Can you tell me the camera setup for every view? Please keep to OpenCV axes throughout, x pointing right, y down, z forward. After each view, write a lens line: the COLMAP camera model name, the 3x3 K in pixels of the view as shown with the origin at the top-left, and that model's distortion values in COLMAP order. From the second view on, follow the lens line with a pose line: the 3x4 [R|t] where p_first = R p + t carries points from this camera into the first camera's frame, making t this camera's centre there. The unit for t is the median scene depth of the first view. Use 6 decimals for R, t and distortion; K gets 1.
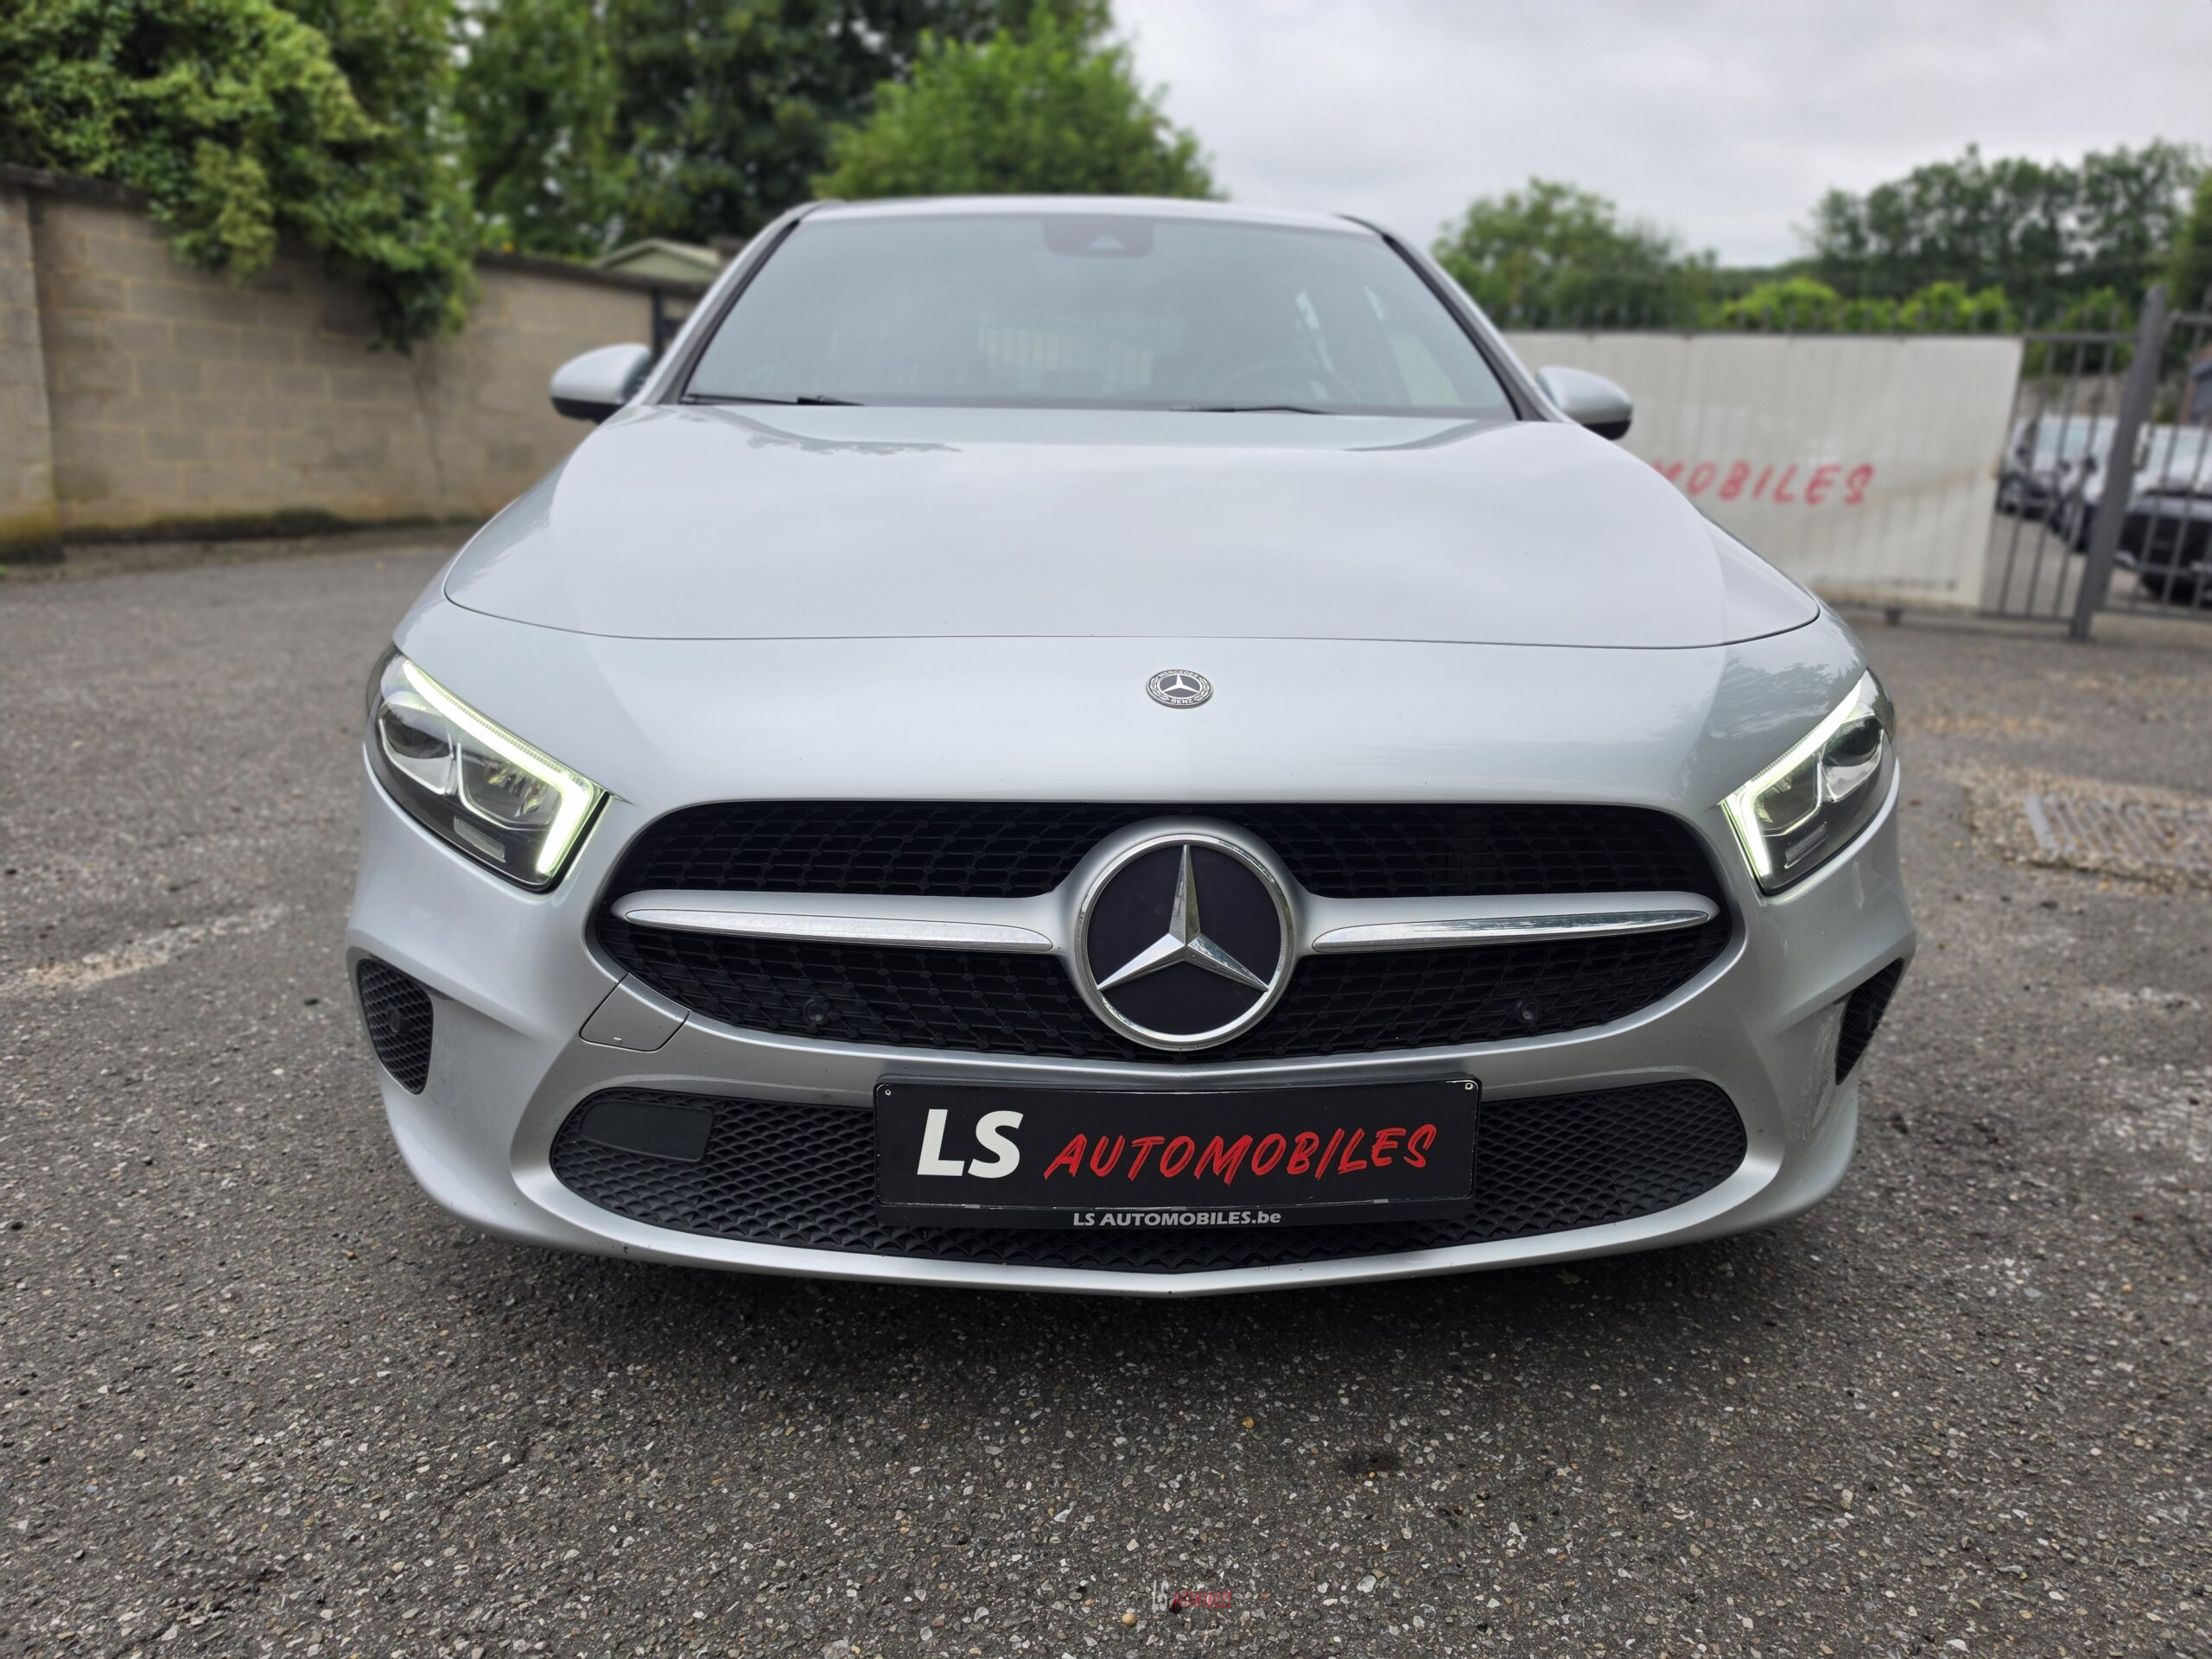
lens RADIAL K [[1535.1, 0, 1102.1], [0, 1535.1, 822.3], [0, 0, 1]] dist [0.010412, -0.016964]
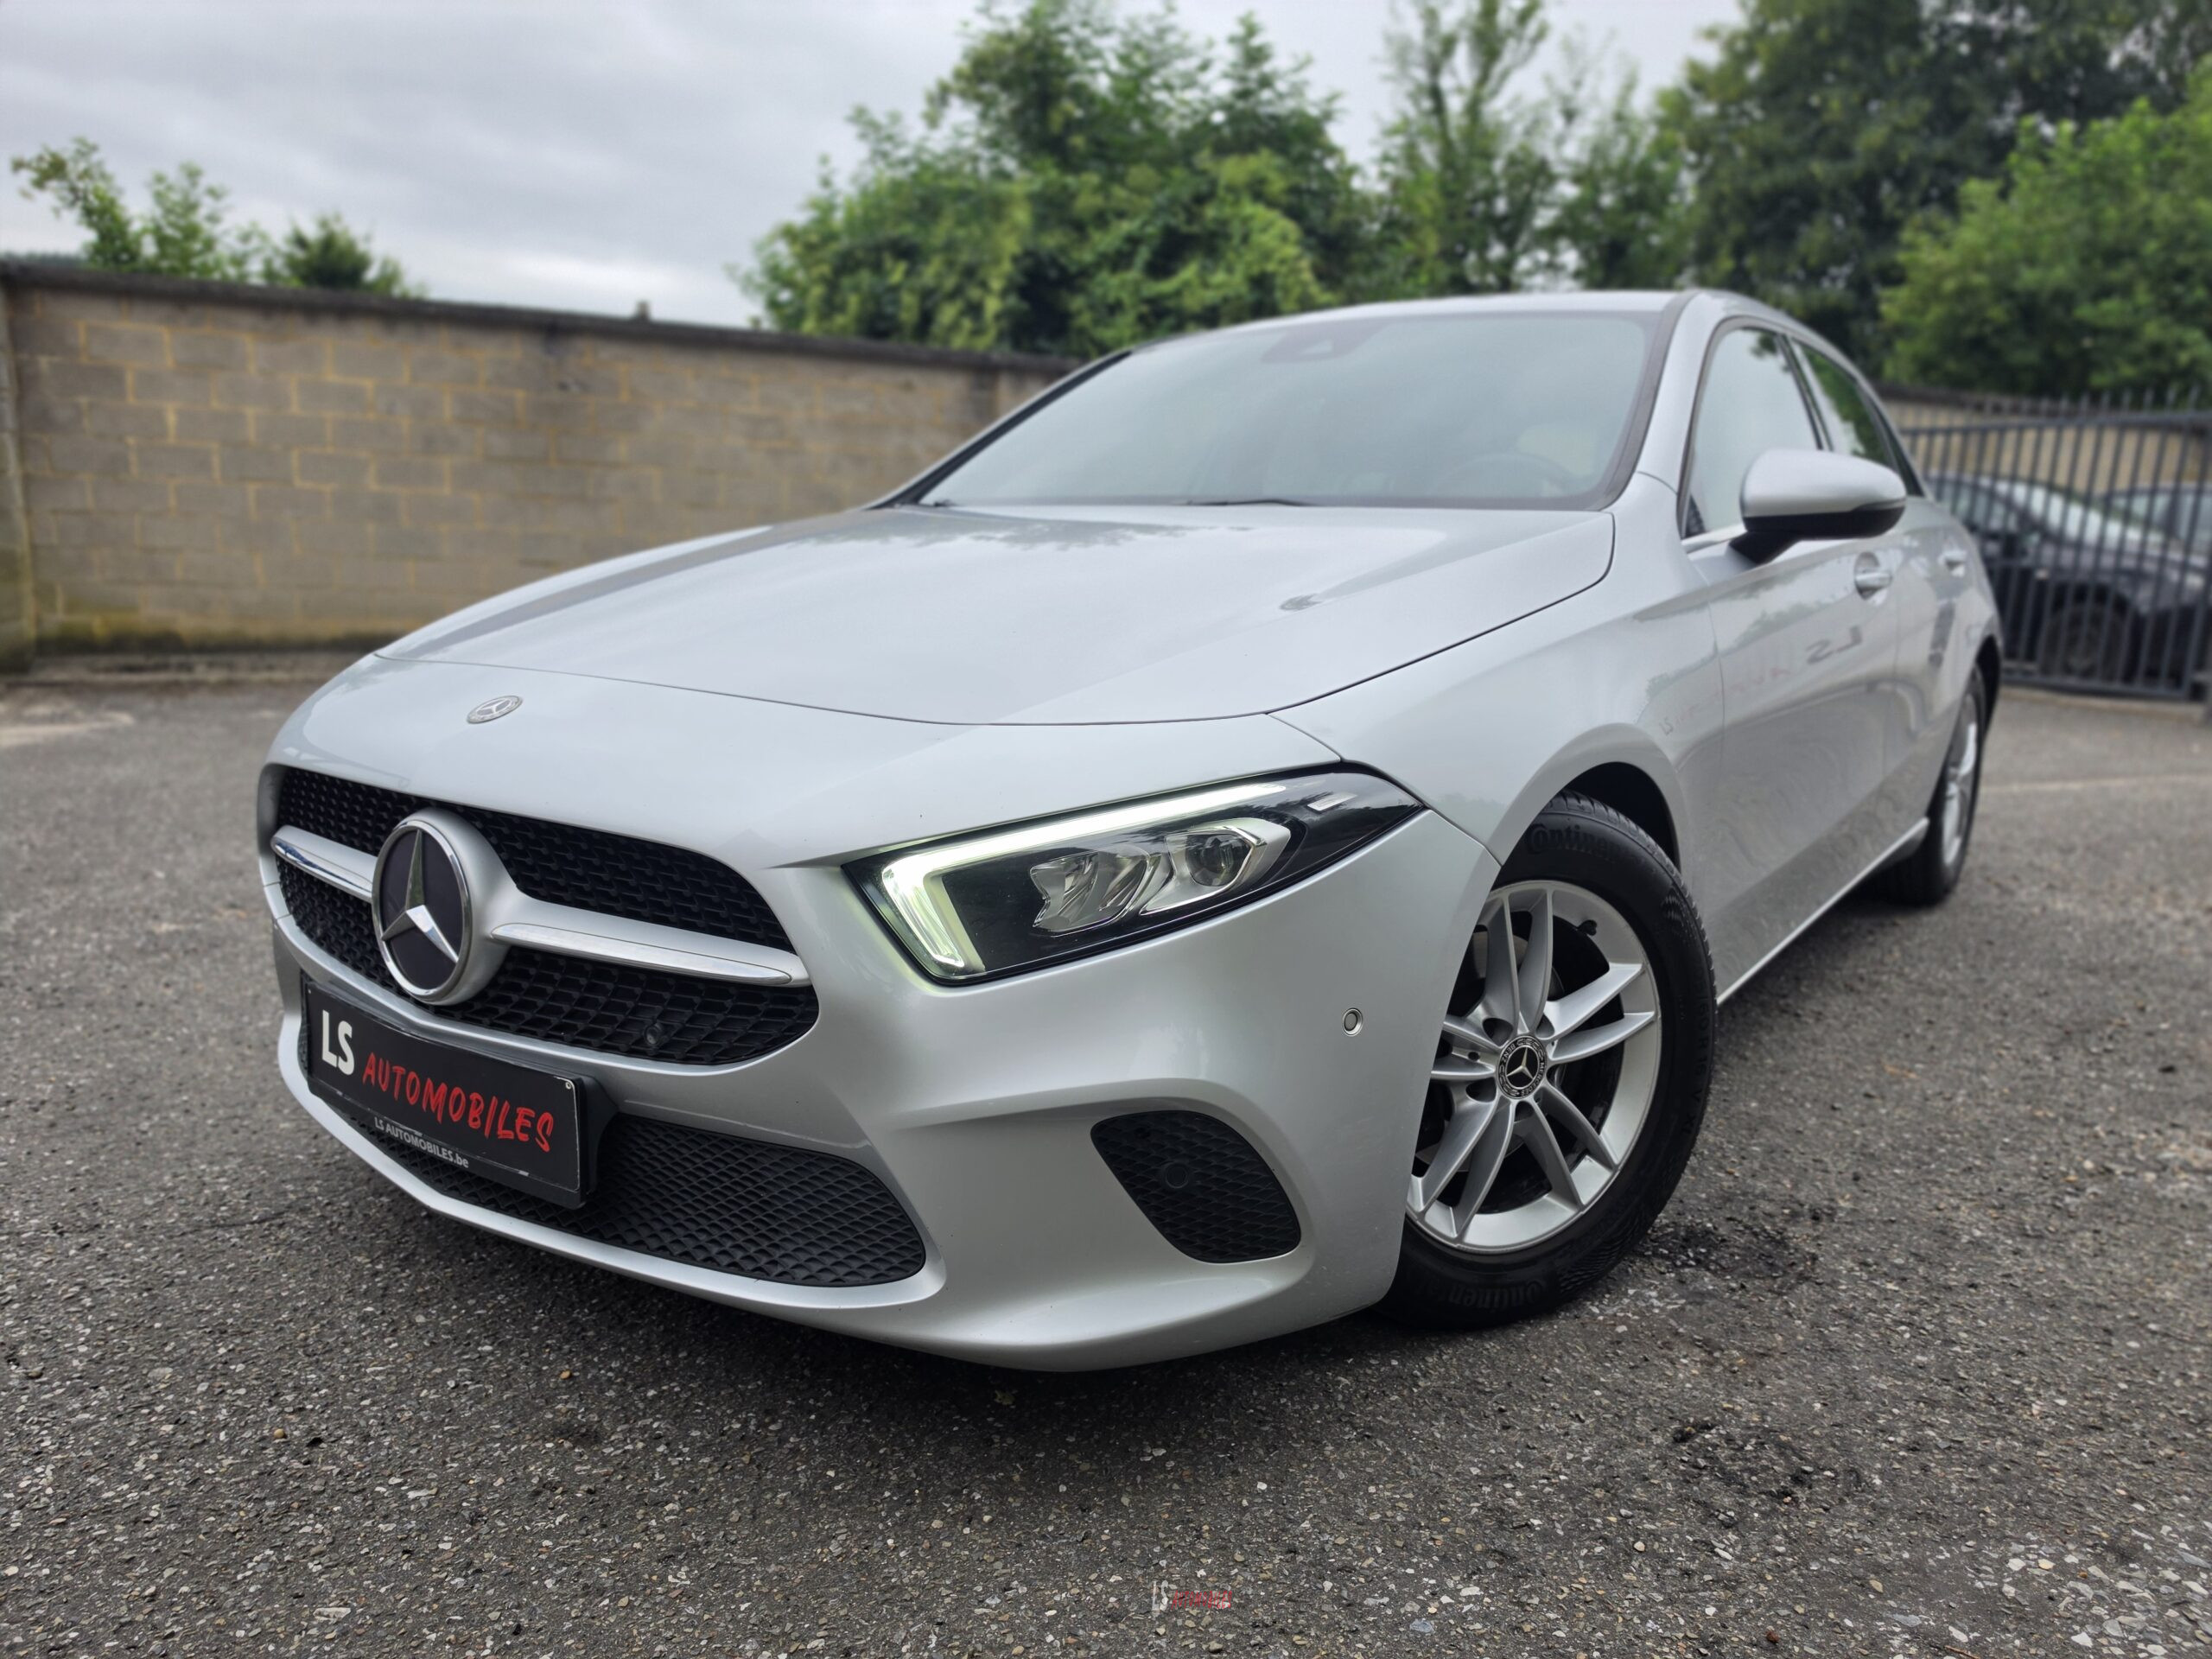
lens RADIAL K [[1535.1, 0, 1101.8], [0, 1535.1, 830.2], [0, 0, 1]] dist [0.010412, -0.016964]
pose [[0.765679, 0.104162, -0.634733, 0.180248], [-0.153515, 0.987877, -0.023071, -0.005833], [0.624635, 0.115106, 0.772387, 0.056396]]
